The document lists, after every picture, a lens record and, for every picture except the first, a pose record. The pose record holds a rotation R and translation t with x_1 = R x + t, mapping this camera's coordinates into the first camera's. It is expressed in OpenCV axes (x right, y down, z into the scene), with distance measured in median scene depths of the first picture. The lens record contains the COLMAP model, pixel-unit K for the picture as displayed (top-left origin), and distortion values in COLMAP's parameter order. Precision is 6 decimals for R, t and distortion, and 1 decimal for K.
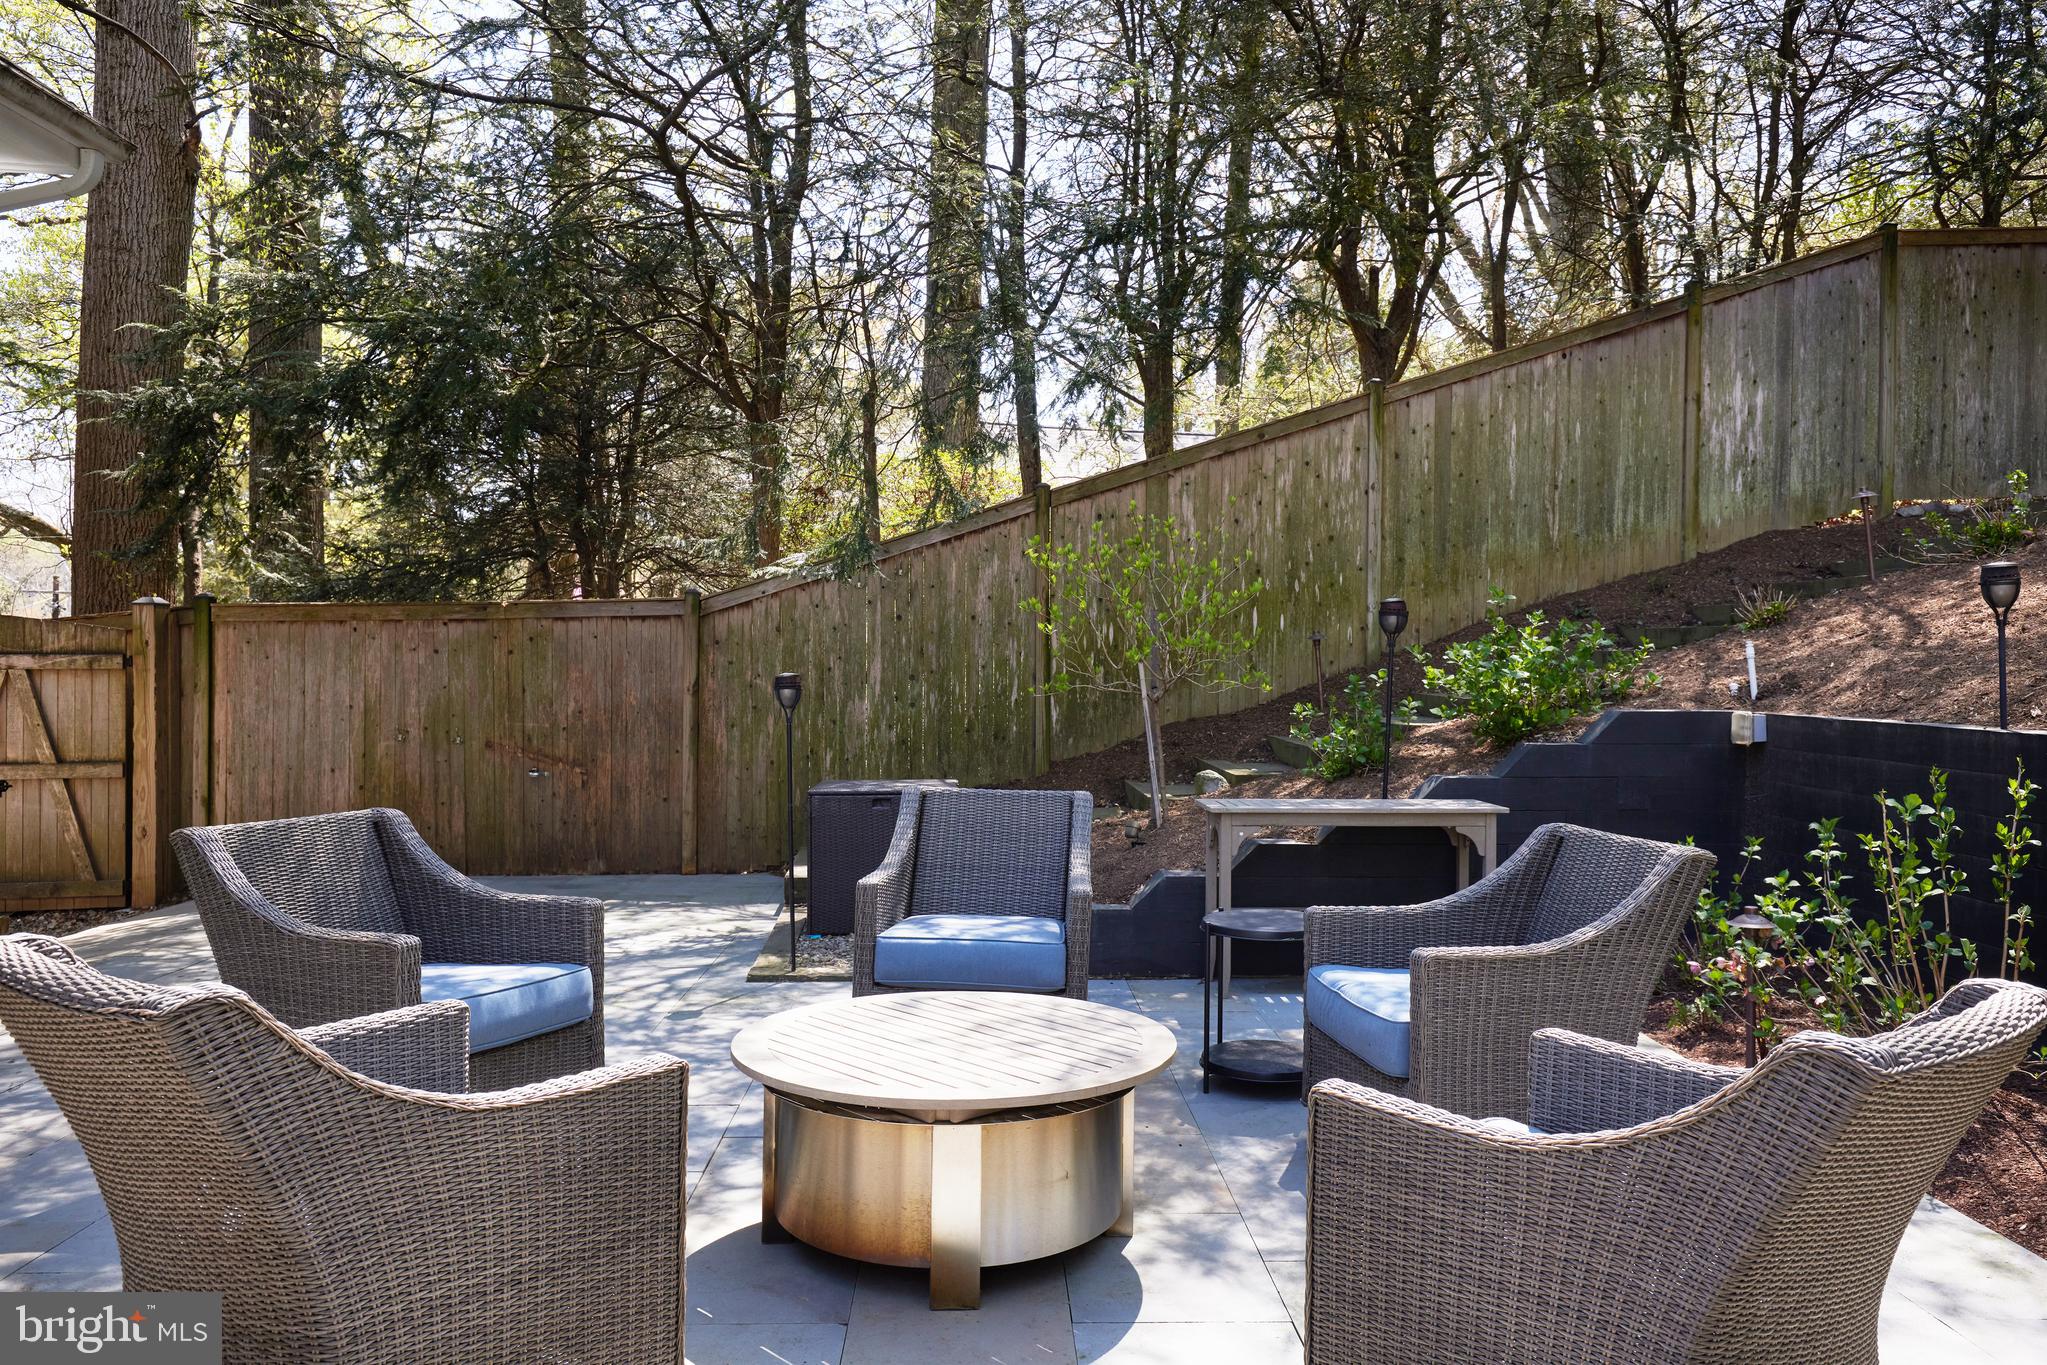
lens RADIAL K [[1555.8, 0, 1025.2], [0, 1555.8, 690.3], [0, 0, 1]] dist [0.015919, 0.004000]
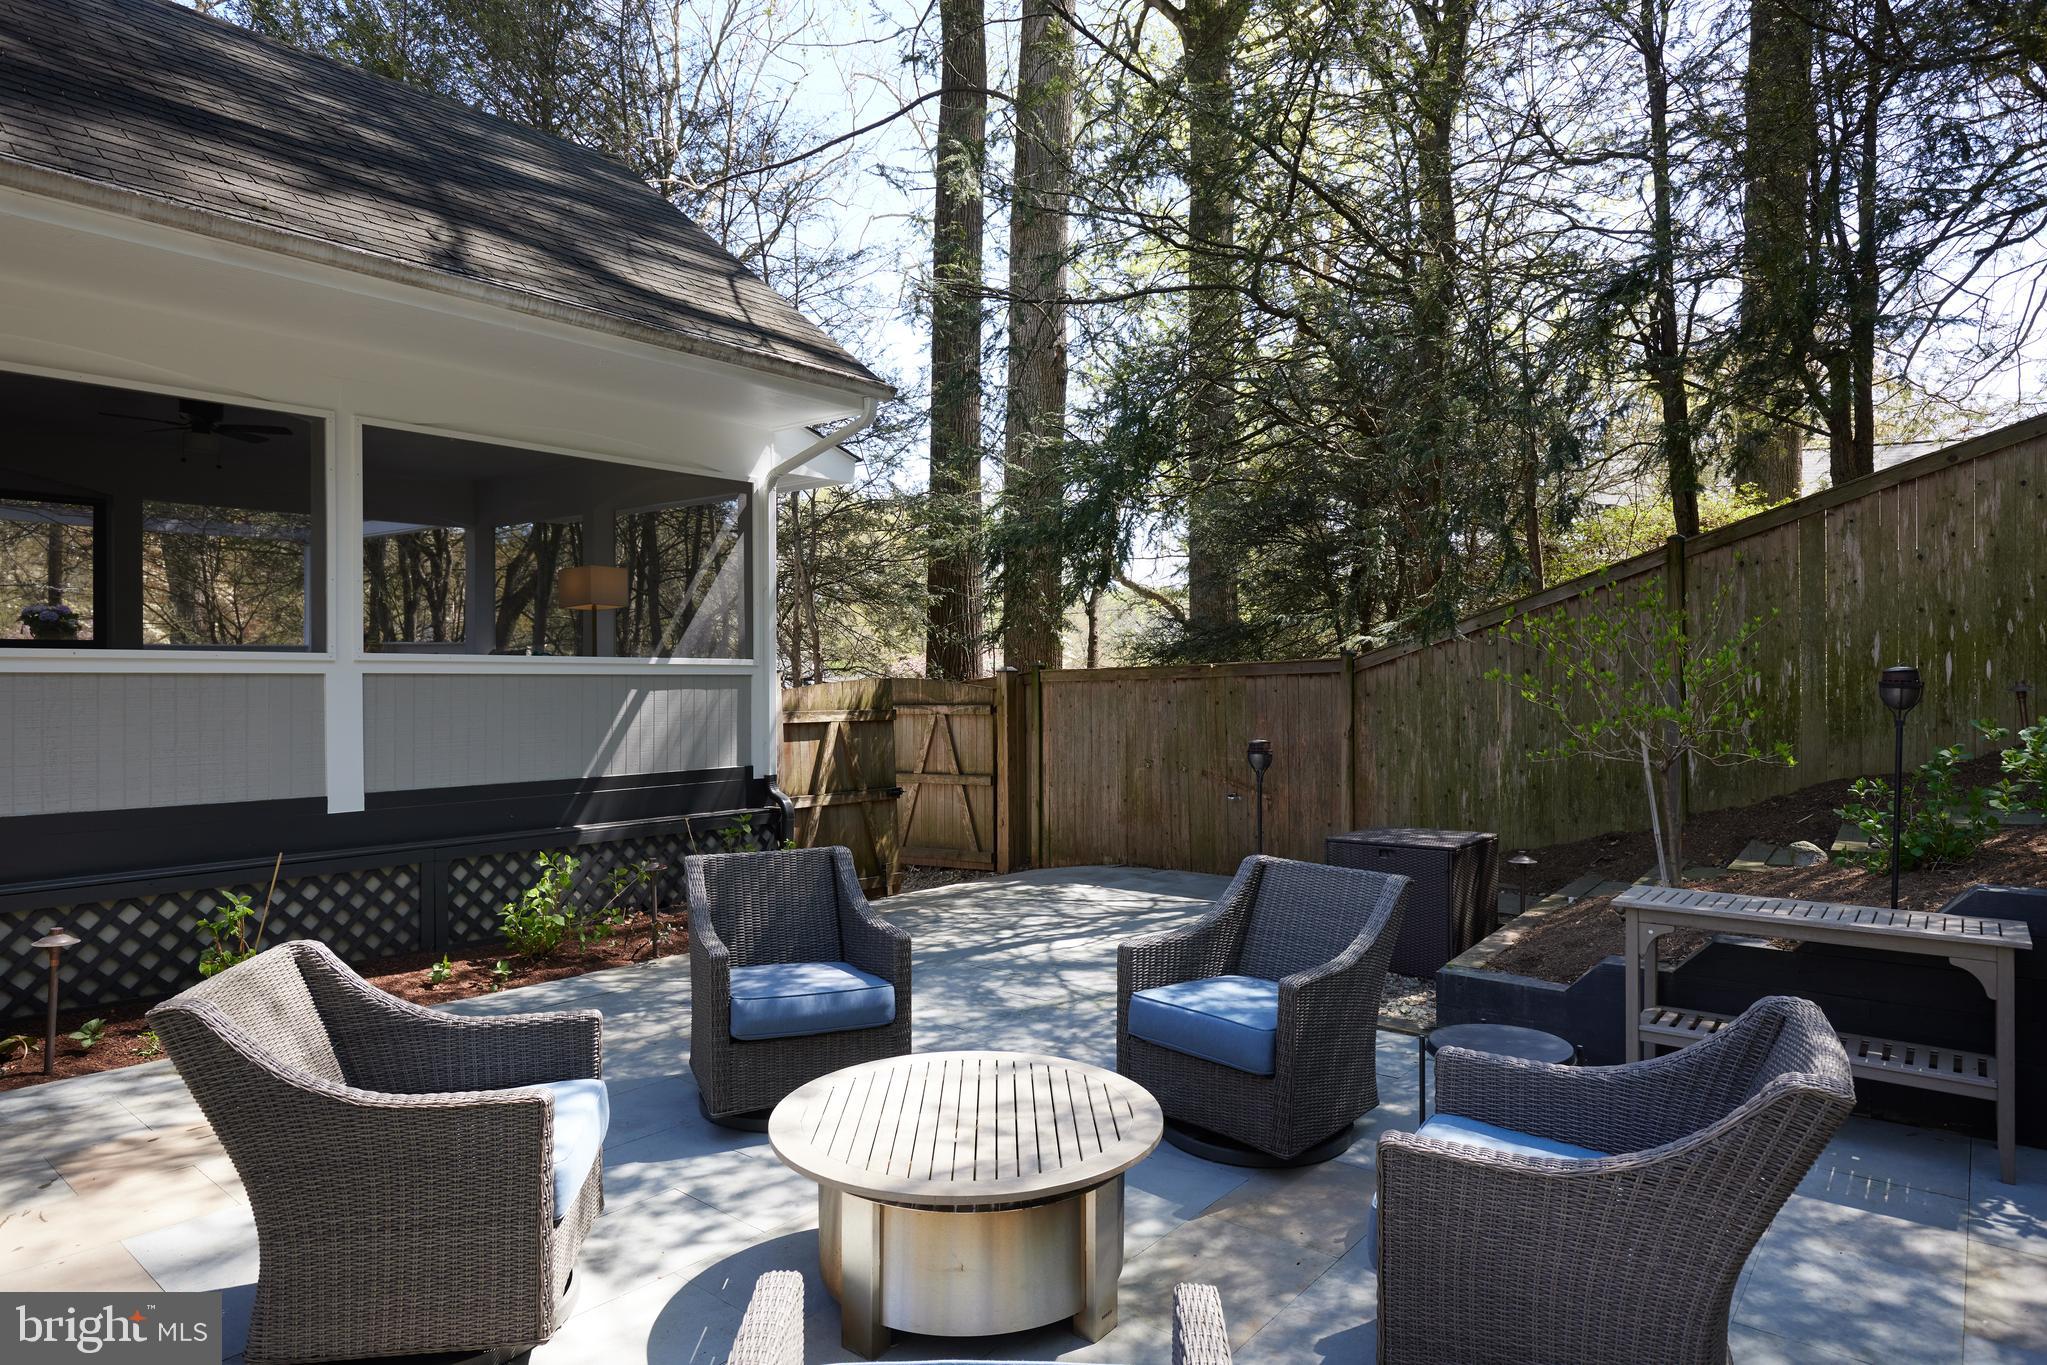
lens RADIAL K [[1206.8, 0, 1023.2], [0, 1206.8, 680.6], [0, 0, 1]] dist [-0.004546, -0.000719]
pose [[0.734651, -0.008315, -0.678394, 0.237225], [0.001497, 0.999942, -0.010635, -0.033023], [0.678444, 0.006797, 0.734621, 0.153752]]
